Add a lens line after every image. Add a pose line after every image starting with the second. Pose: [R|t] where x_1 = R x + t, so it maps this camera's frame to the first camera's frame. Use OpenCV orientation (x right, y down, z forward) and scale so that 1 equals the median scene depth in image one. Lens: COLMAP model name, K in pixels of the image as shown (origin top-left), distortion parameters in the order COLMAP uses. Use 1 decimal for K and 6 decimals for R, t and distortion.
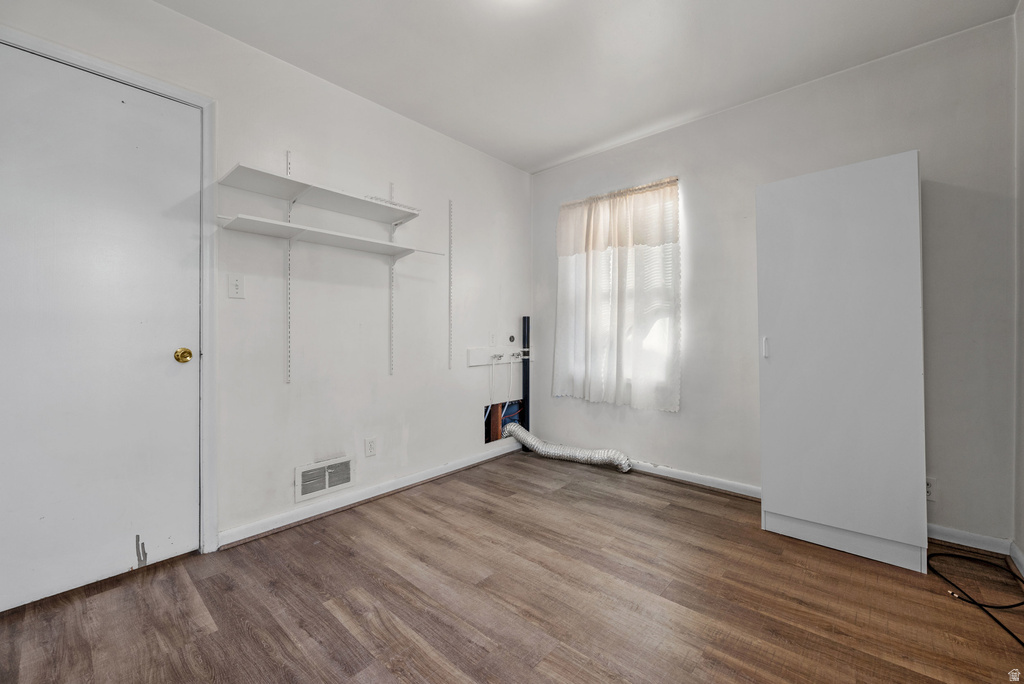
lens RADIAL K [[414.8, 0, 515.2], [0, 414.8, 333.8], [0, 0, 1]] dist [-0.006909, 0.000140]
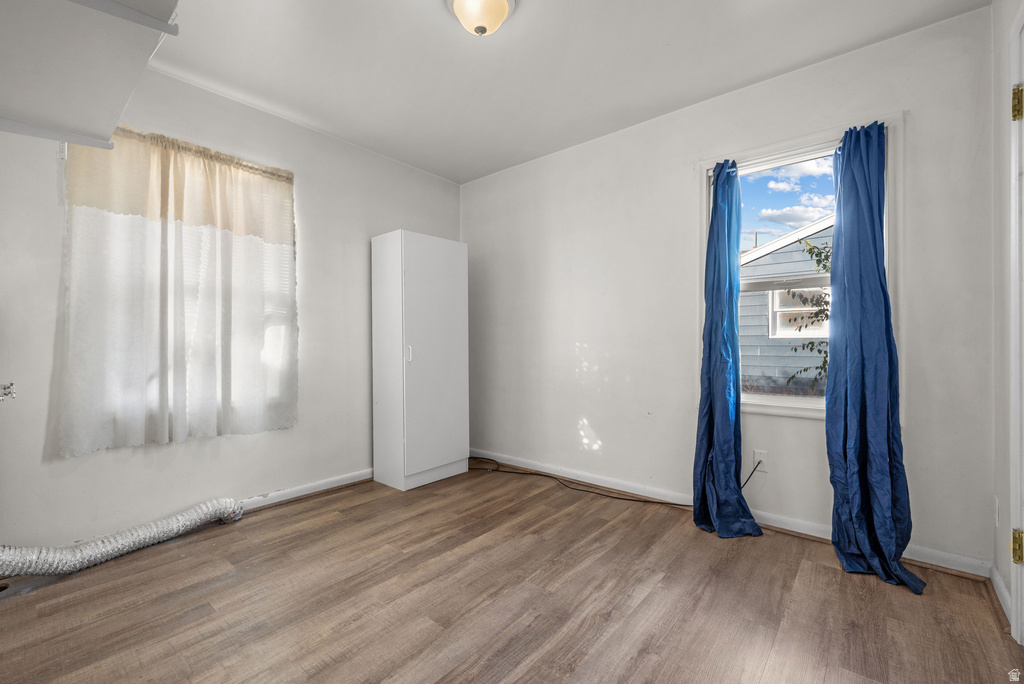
lens RADIAL K [[442.4, 0, 515.0], [0, 442.4, 343.5], [0, 0, 1]] dist [-0.000314, -0.000096]
pose [[-0.045293, -0.001675, 0.998972, -0.703700], [-0.000548, 0.999998, 0.001652, -0.001486], [-0.998974, -0.000472, -0.045294, 0.602593]]
